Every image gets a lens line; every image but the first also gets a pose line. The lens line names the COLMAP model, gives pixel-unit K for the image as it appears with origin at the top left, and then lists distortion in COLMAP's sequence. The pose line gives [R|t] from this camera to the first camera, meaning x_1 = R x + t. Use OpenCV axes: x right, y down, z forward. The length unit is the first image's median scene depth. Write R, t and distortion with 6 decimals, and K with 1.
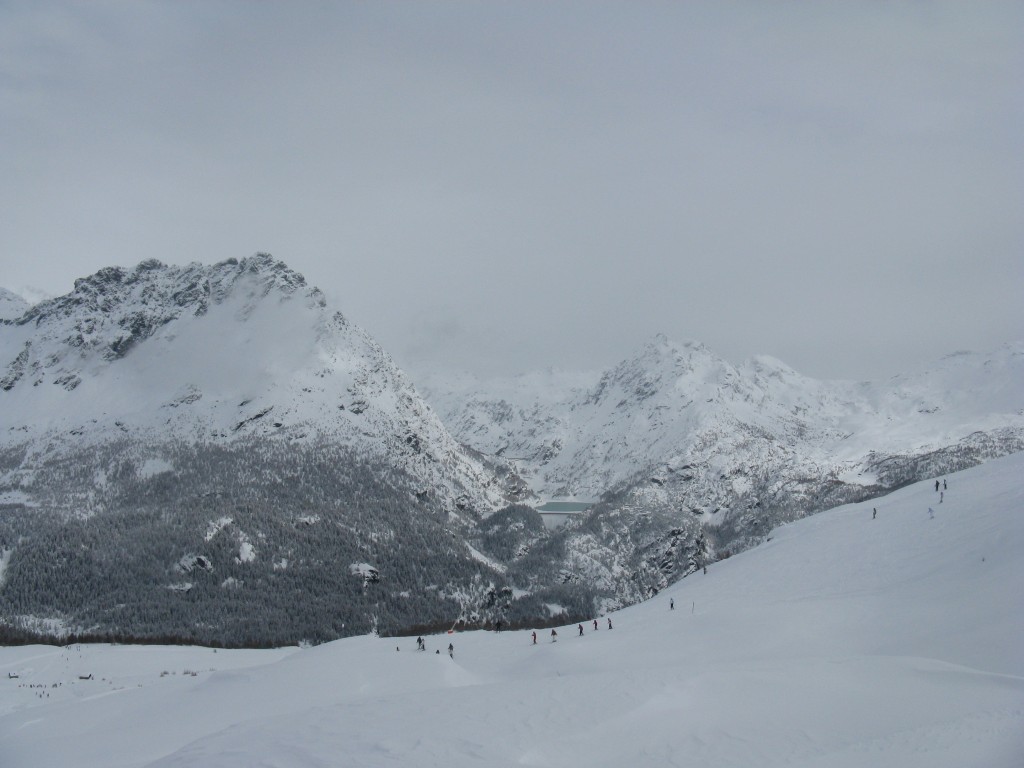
lens RADIAL K [[1063.5, 0, 520.2], [0, 1063.5, 378.3], [0, 0, 1]] dist [-0.208954, 0.254237]
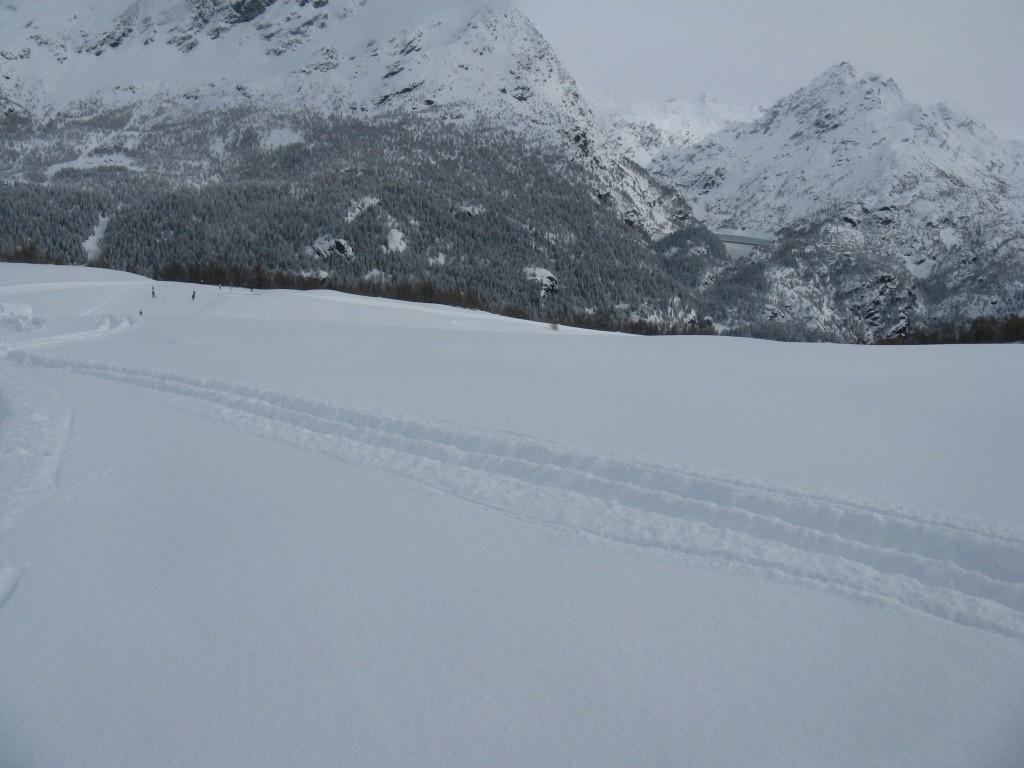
lens RADIAL K [[1063.5, 0, 520.2], [0, 1063.5, 378.3], [0, 0, 1]] dist [-0.208954, 0.254237]
pose [[0.990618, 0.108623, -0.082930, -0.067223], [-0.085427, 0.965845, 0.244634, 0.046896], [0.106670, -0.235255, 0.966063, 0.156085]]
